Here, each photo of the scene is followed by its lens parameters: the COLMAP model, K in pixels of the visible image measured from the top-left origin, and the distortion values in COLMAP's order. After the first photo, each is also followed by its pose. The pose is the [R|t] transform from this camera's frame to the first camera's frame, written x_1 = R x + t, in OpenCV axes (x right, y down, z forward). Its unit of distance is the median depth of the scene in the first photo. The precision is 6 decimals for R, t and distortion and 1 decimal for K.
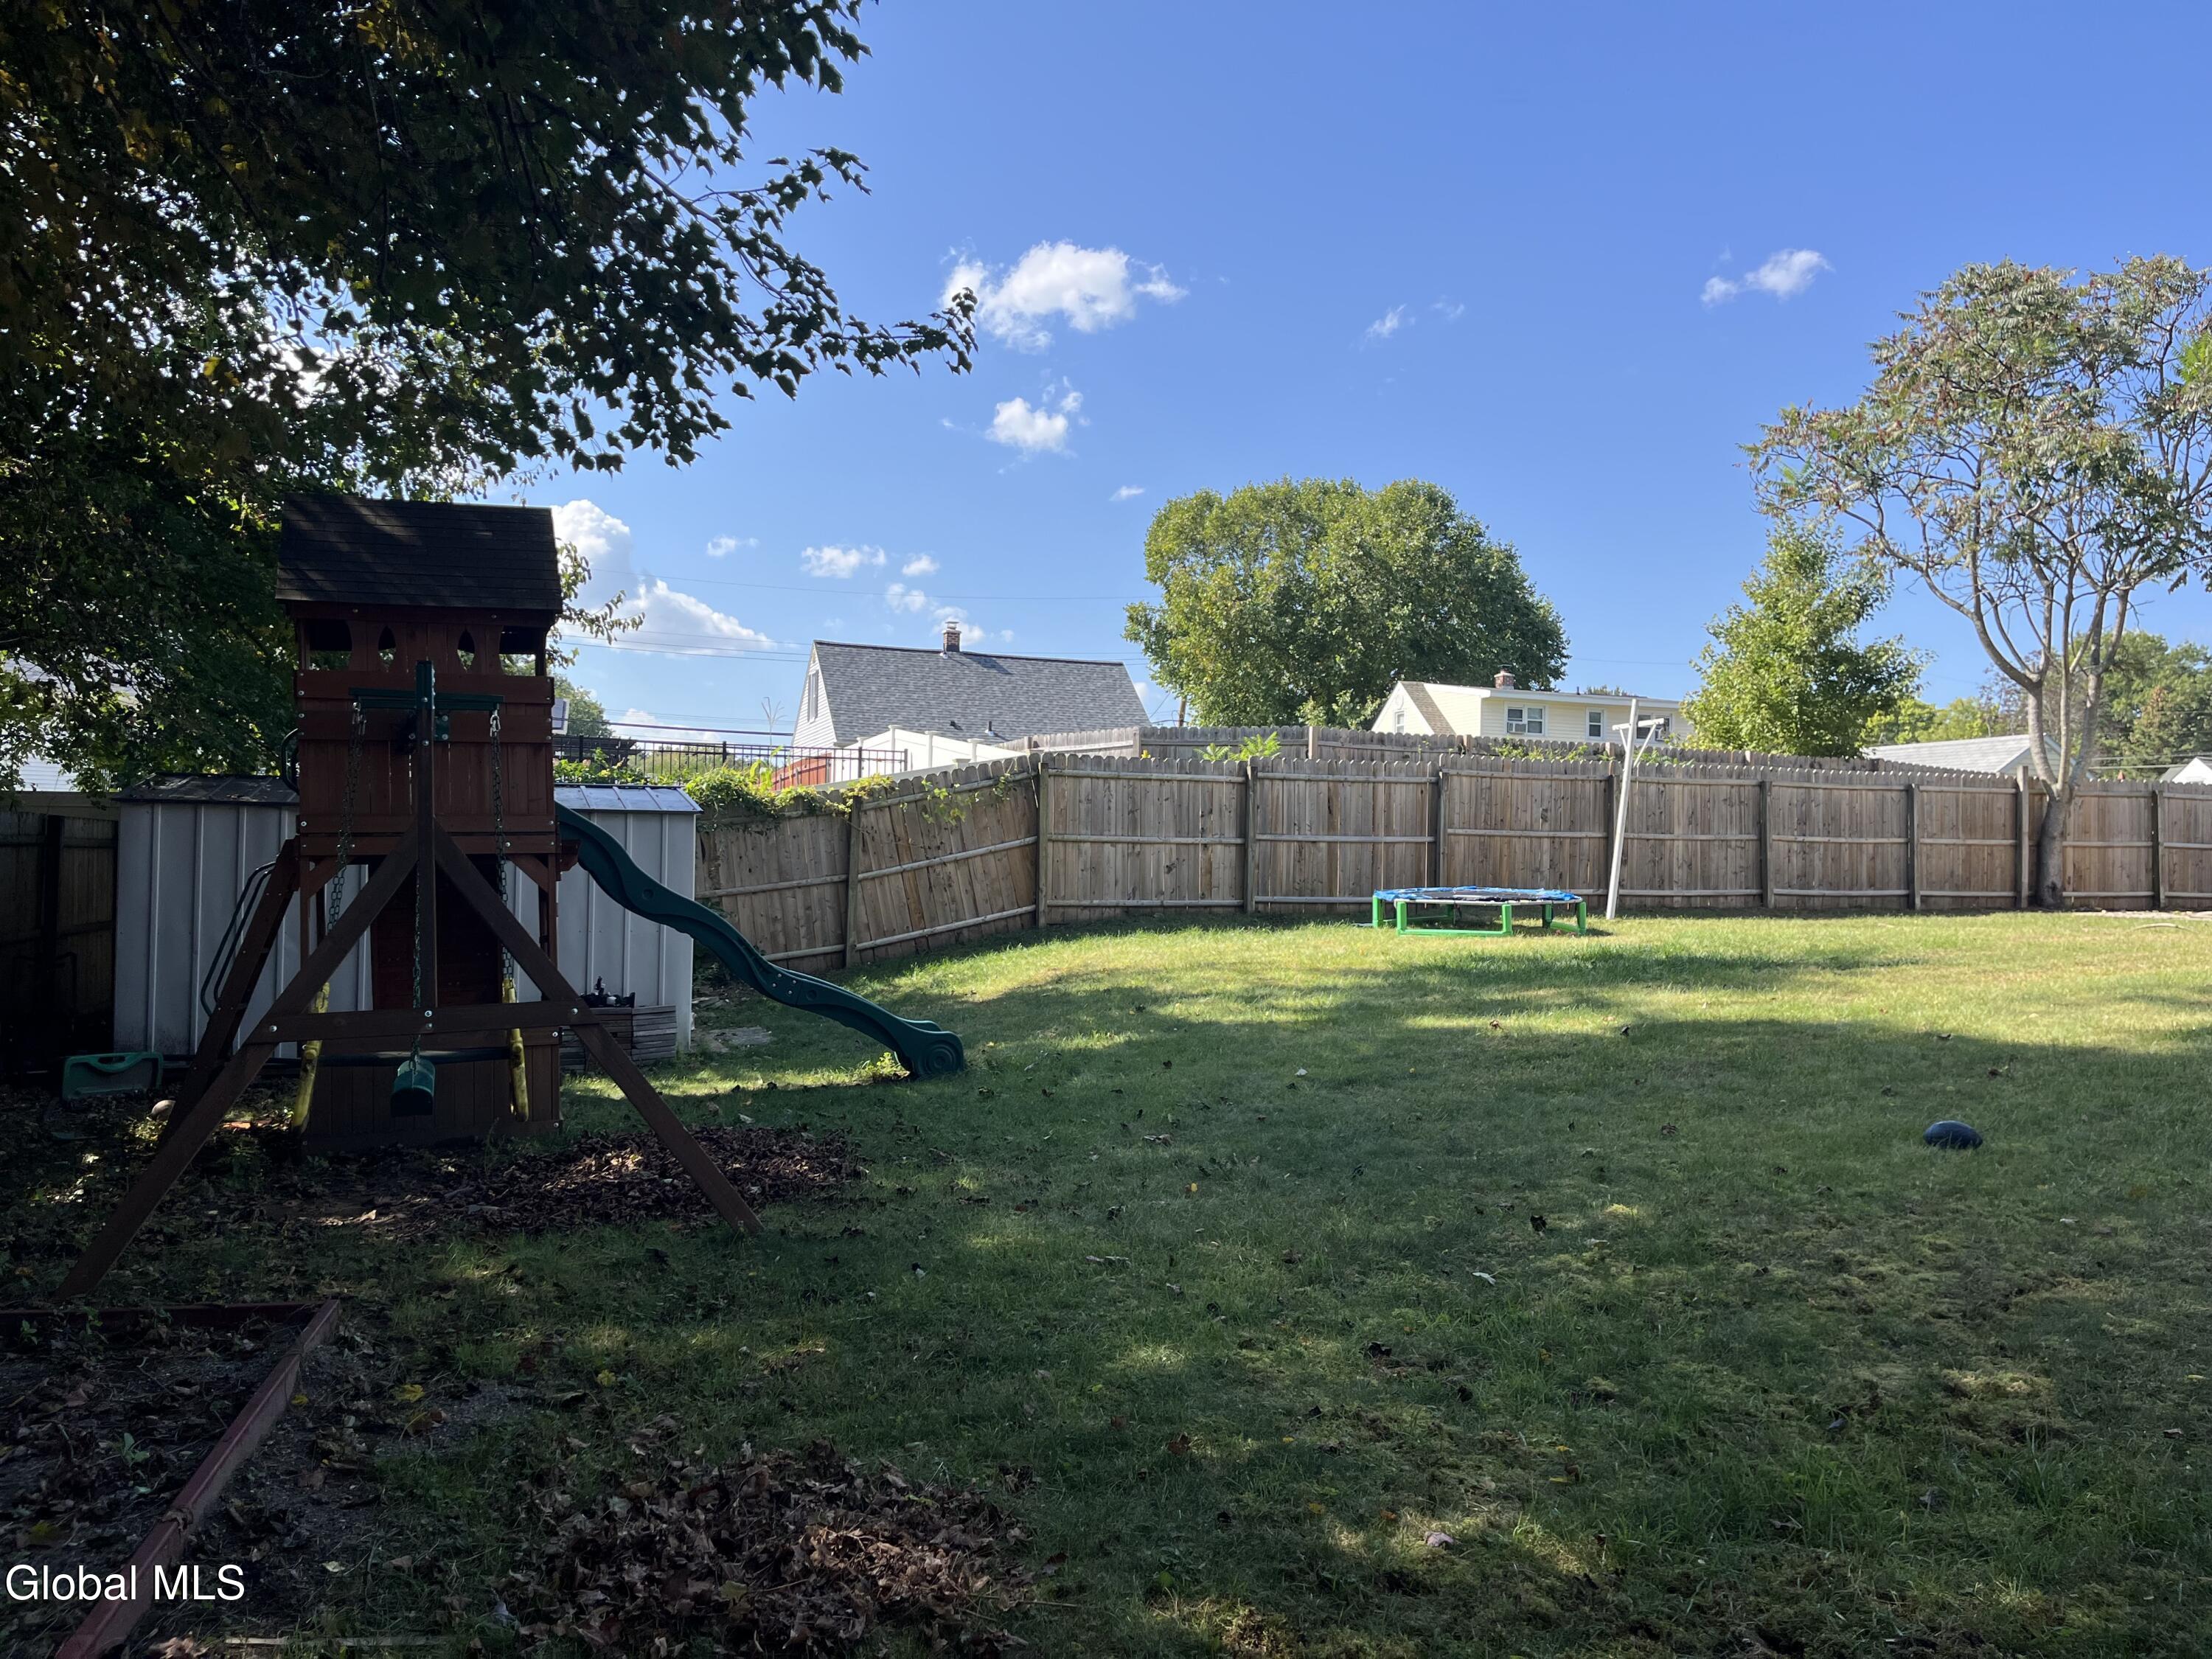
lens RADIAL K [[1685.9, 0, 1105.8], [0, 1685.9, 830.5], [0, 0, 1]] dist [0.041917, -0.026031]
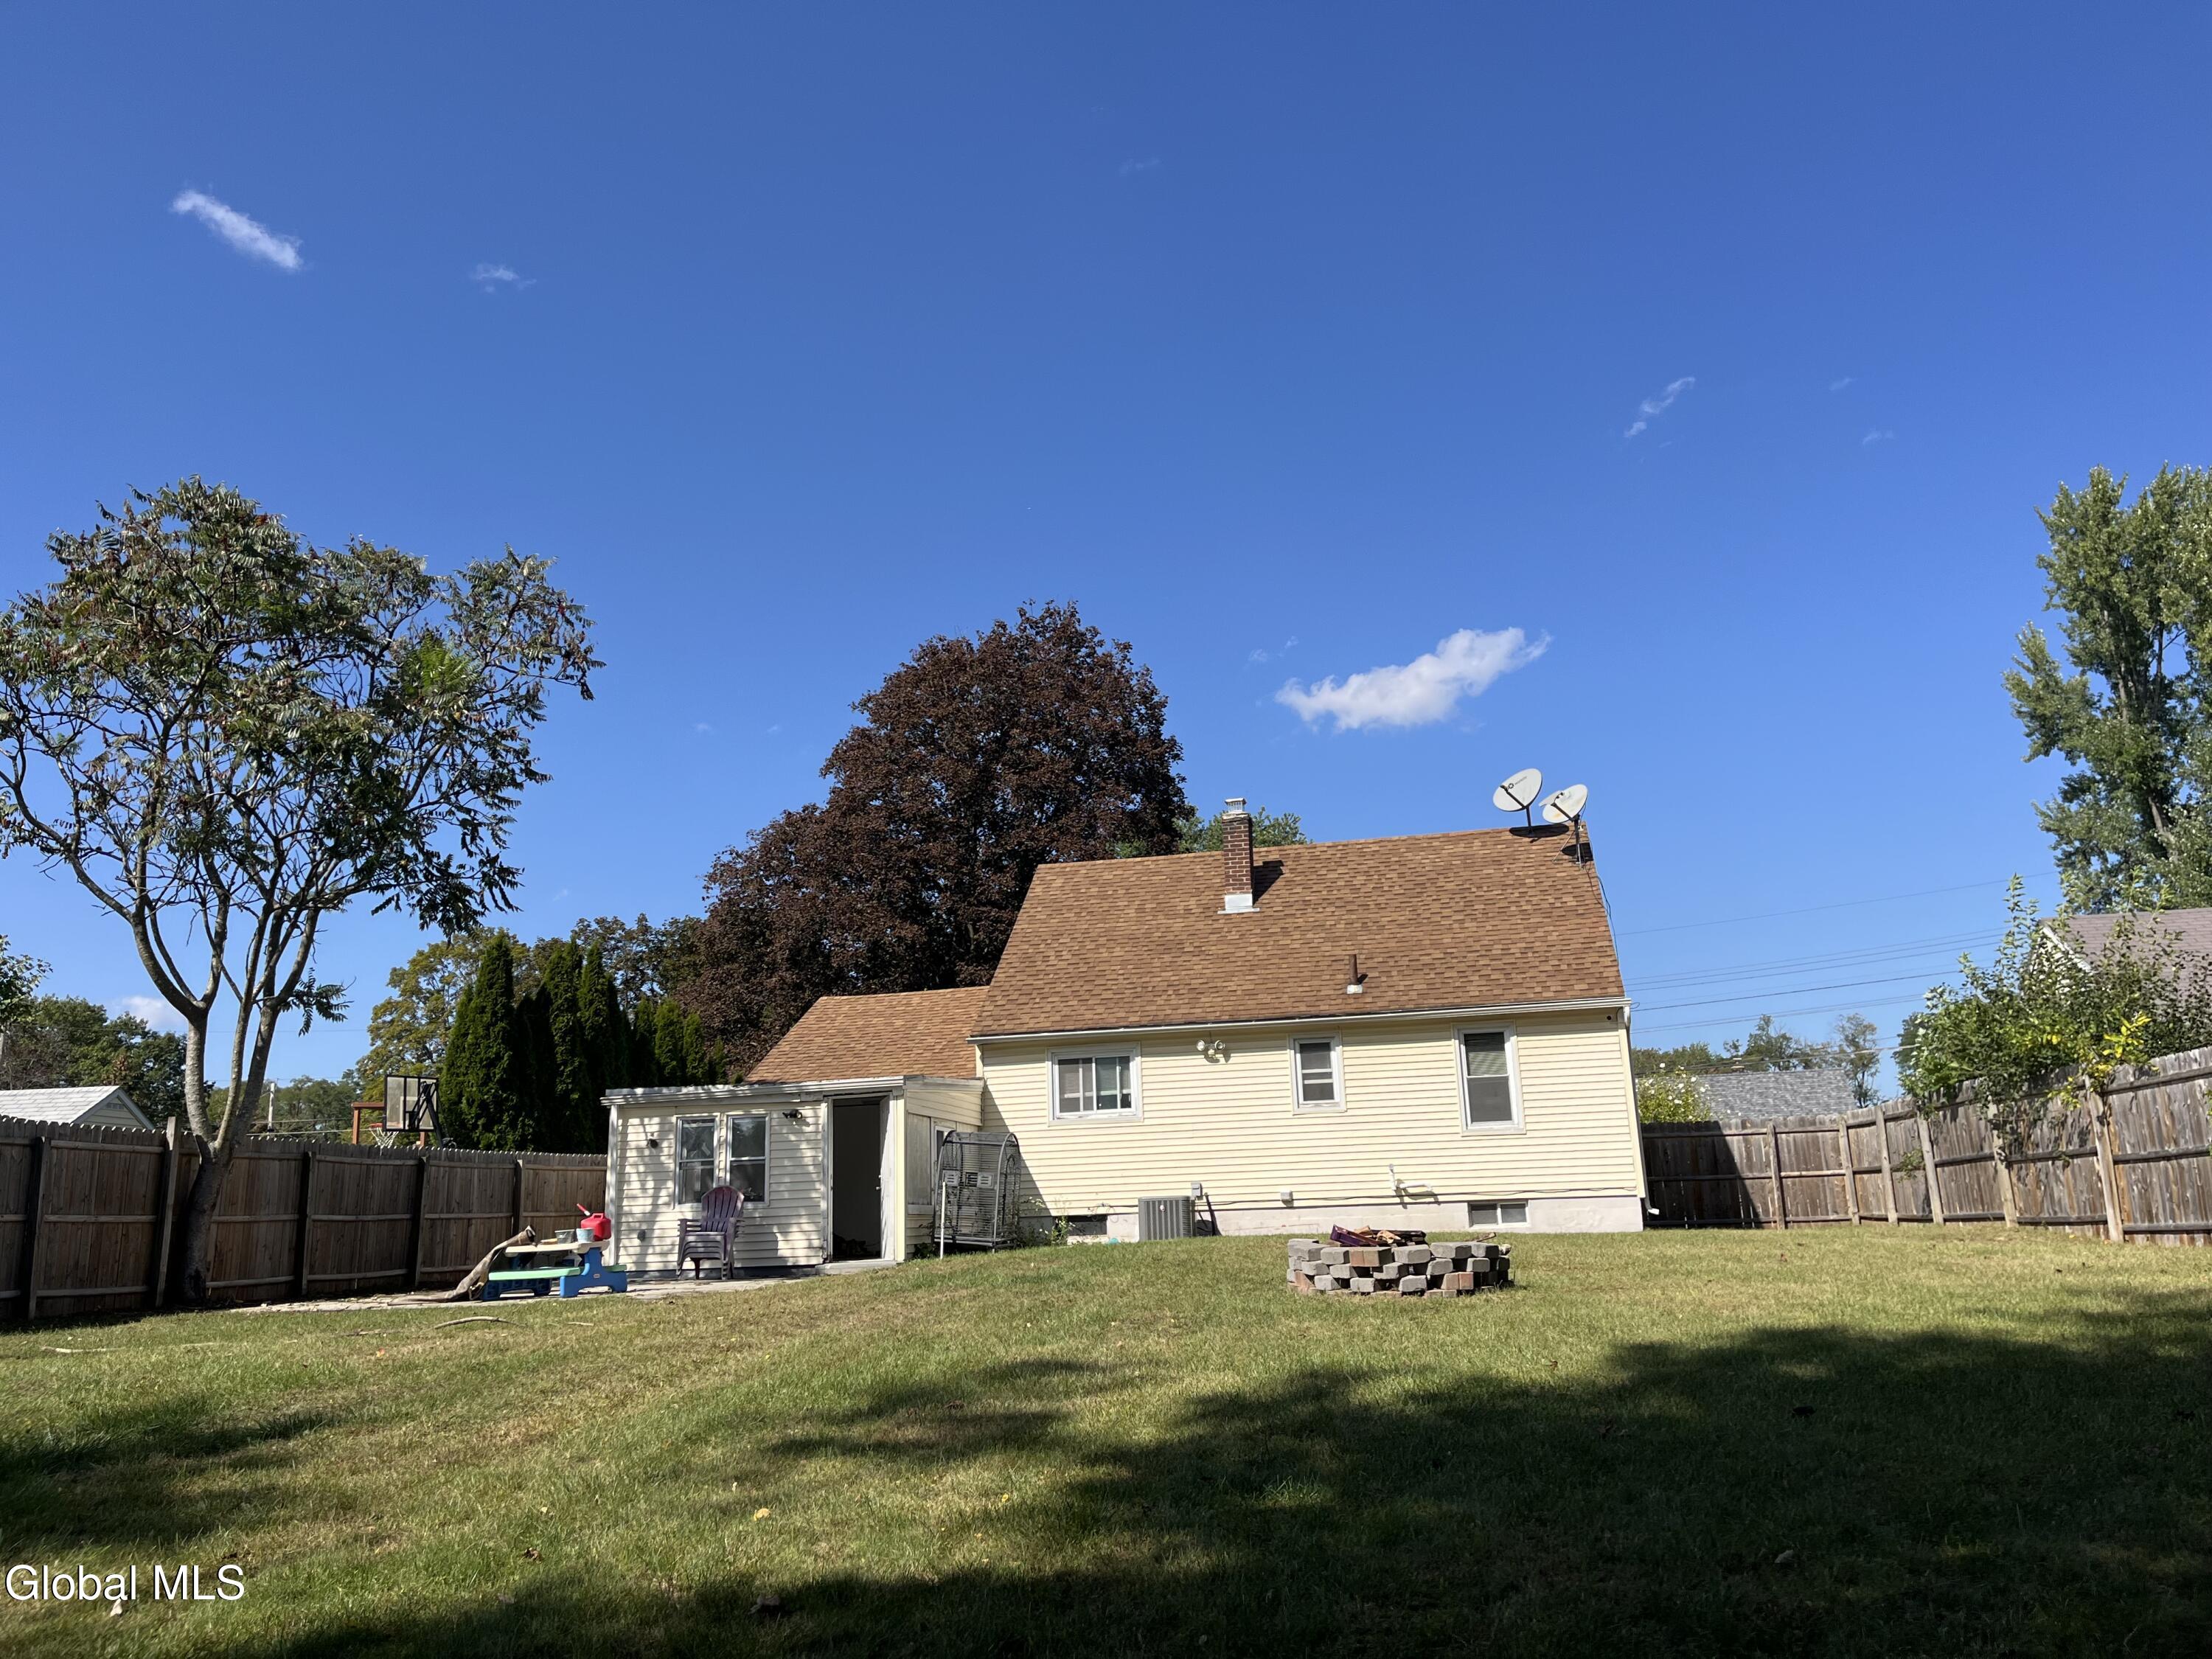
lens RADIAL K [[1685.9, 0, 1101.5], [0, 1685.9, 833.1], [0, 0, 1]] dist [0.041917, -0.026031]
pose [[0.422552, 0.183429, 0.887583, 0.004714], [0.020471, 0.977125, -0.211679, 0.008802], [-0.906107, 0.107615, 0.409131, 0.287782]]
